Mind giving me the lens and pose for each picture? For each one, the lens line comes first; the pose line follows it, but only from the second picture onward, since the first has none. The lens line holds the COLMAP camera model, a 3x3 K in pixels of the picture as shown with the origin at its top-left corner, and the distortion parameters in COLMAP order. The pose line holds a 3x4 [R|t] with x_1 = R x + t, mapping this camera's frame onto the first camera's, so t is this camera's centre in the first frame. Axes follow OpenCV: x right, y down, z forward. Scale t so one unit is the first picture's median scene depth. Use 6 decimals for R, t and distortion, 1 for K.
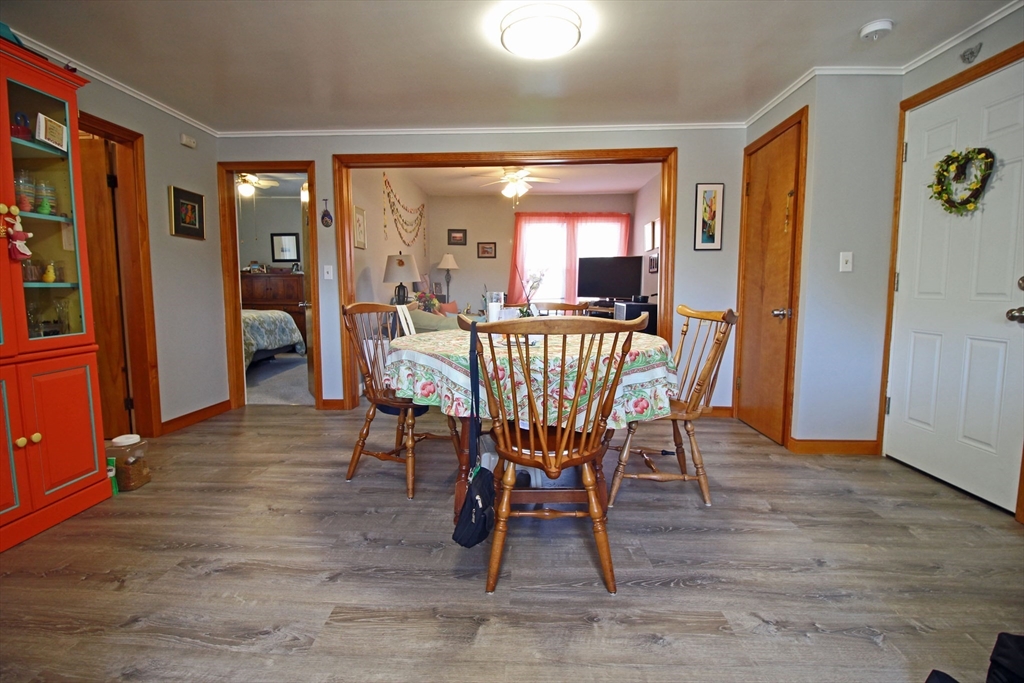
lens RADIAL K [[477.8, 0, 508.5], [0, 477.8, 335.7], [0, 0, 1]] dist [-0.000127, -0.000120]
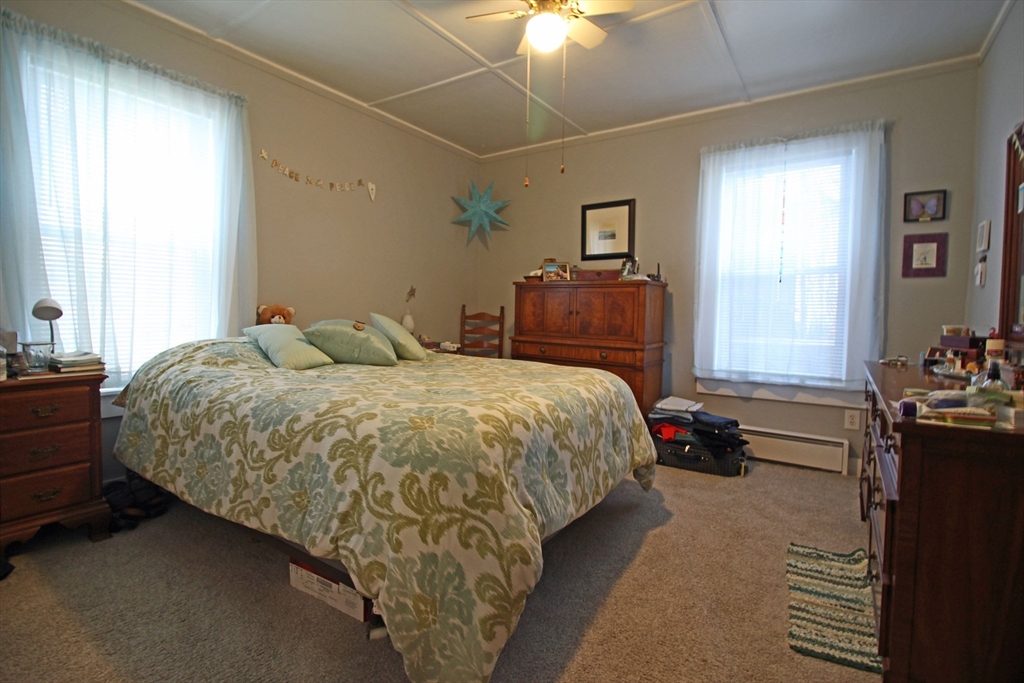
lens RADIAL K [[477.8, 0, 508.5], [0, 477.8, 335.7], [0, 0, 1]] dist [-0.000127, -0.000120]
pose [[0.844730, 0.044420, -0.533346, -0.158948], [-0.070400, 0.997113, -0.028457, -0.029832], [0.530542, 0.061586, 0.845418, 0.297464]]
